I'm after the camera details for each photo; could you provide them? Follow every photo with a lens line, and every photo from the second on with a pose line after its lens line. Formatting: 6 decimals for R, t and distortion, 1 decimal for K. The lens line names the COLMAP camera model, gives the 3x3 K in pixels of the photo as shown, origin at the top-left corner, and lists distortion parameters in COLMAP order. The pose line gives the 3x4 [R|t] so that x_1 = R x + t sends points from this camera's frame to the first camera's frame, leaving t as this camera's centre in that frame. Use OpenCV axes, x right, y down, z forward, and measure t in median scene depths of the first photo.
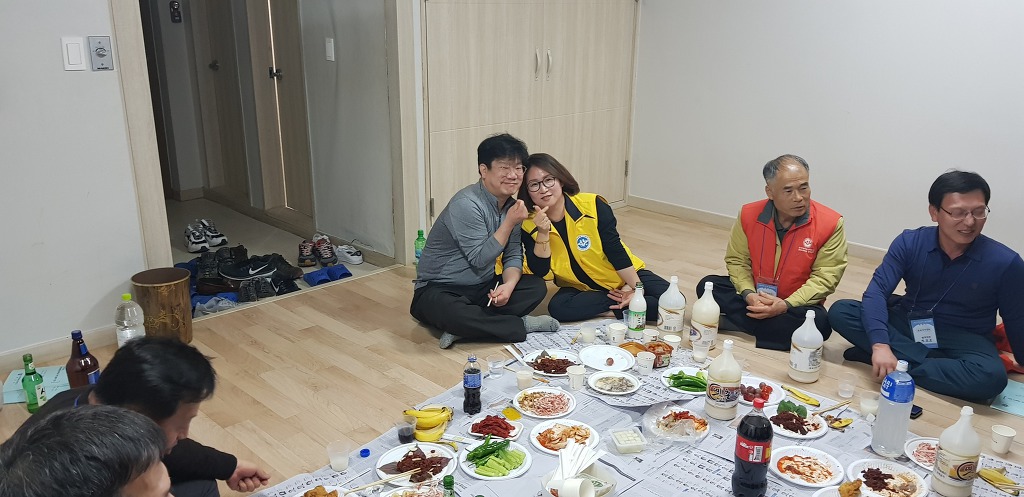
lens RADIAL K [[825.1, 0, 515.9], [0, 825.1, 246.4], [0, 0, 1]] dist [0.146420, -0.185673]
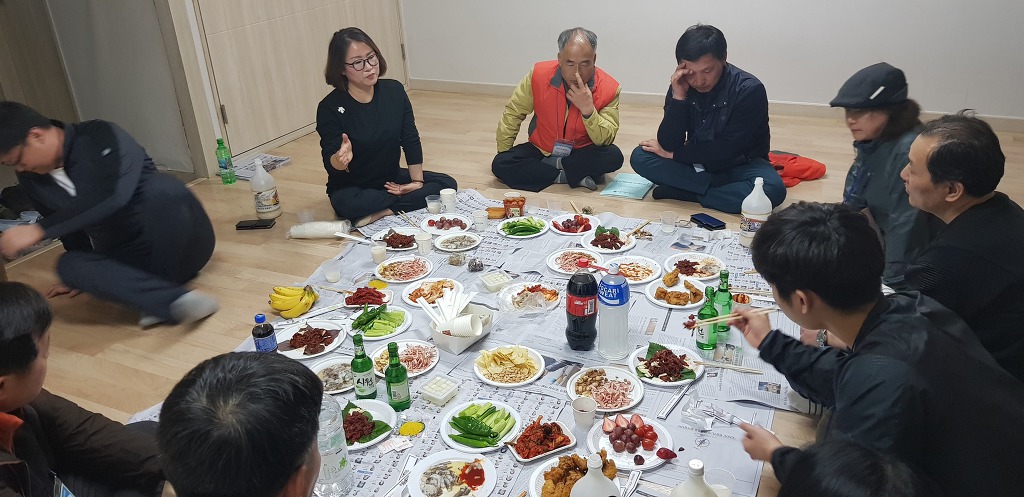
lens RADIAL K [[825.1, 0, 515.9], [0, 825.1, 246.4], [0, 0, 1]] dist [0.146420, -0.185673]
pose [[0.943118, -0.194373, 0.269719, -0.109612], [0.159635, 0.976402, 0.145451, 0.022843], [-0.291626, -0.094121, 0.951890, -0.073851]]
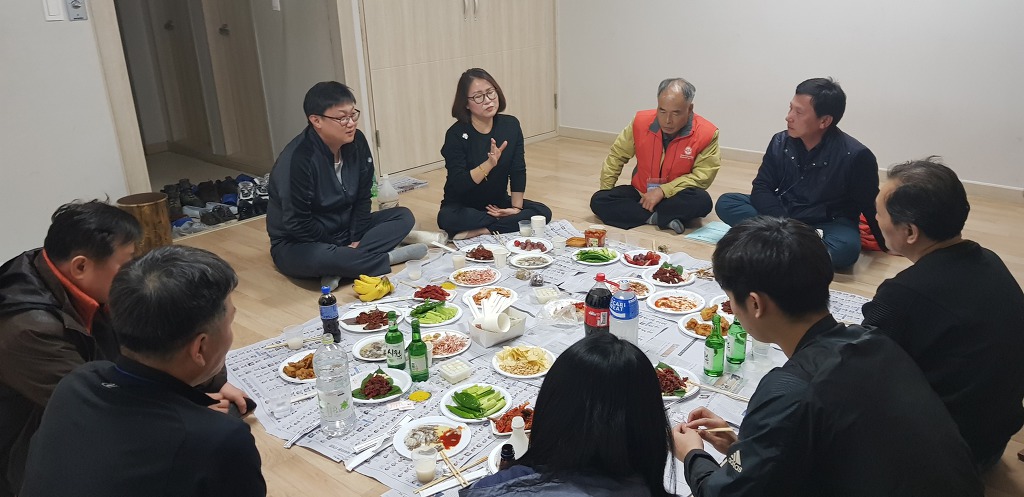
lens RADIAL K [[825.1, 0, 515.9], [0, 825.1, 246.4], [0, 0, 1]] dist [0.146420, -0.185673]
pose [[0.997411, -0.060971, 0.038138, 0.048913], [0.059405, 0.997395, 0.040917, 0.093489], [-0.040533, -0.038545, 0.998434, -0.206063]]
